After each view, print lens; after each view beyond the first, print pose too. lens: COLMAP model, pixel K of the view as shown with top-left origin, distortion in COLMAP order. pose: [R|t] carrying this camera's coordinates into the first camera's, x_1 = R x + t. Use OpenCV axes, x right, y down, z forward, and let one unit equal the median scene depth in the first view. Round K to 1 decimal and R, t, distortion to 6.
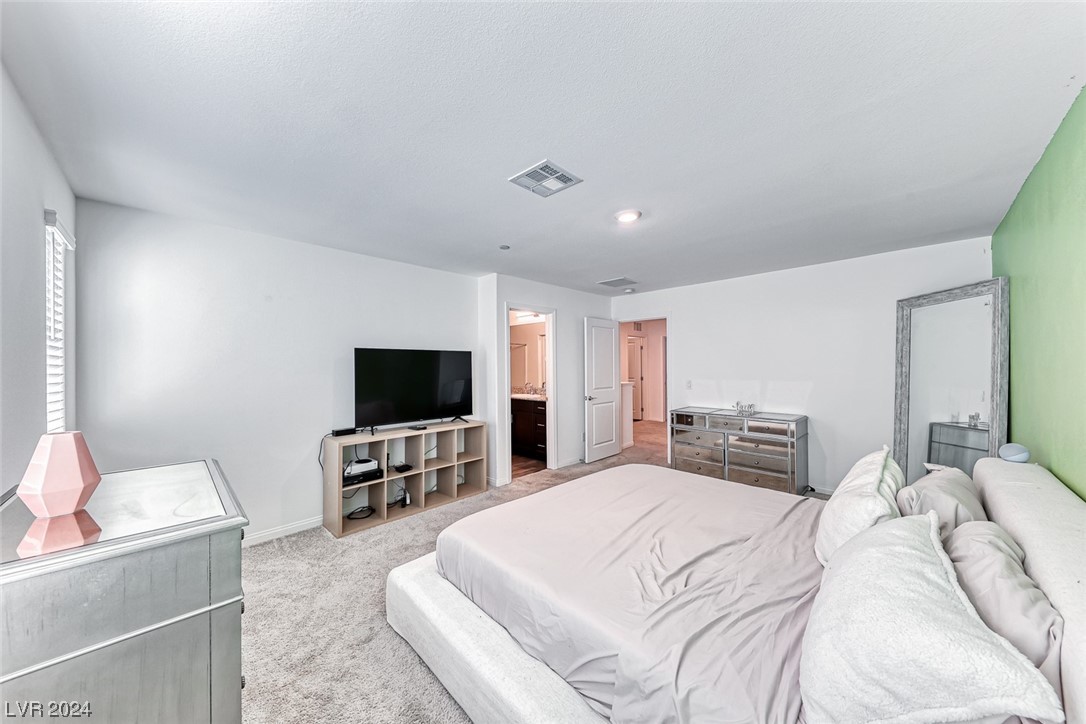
lens RADIAL K [[377.4, 0, 535.9], [0, 377.4, 362.7], [0, 0, 1]] dist [0.009811, -0.002536]
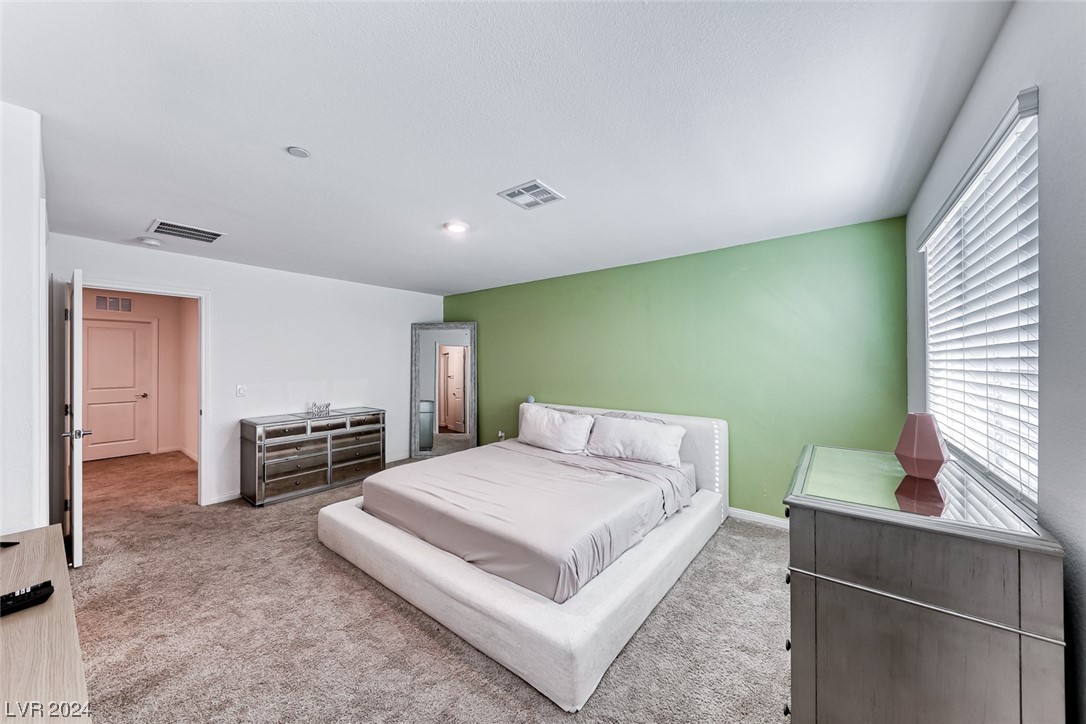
lens RADIAL K [[377.4, 0, 537.0], [0, 377.4, 361.5], [0, 0, 1]] dist [0.009811, -0.002536]
pose [[-0.131929, 0.006717, 0.991236, -0.669128], [0.004580, 0.999970, -0.006167, 0.004306], [-0.991249, 0.003726, -0.131956, 0.707006]]
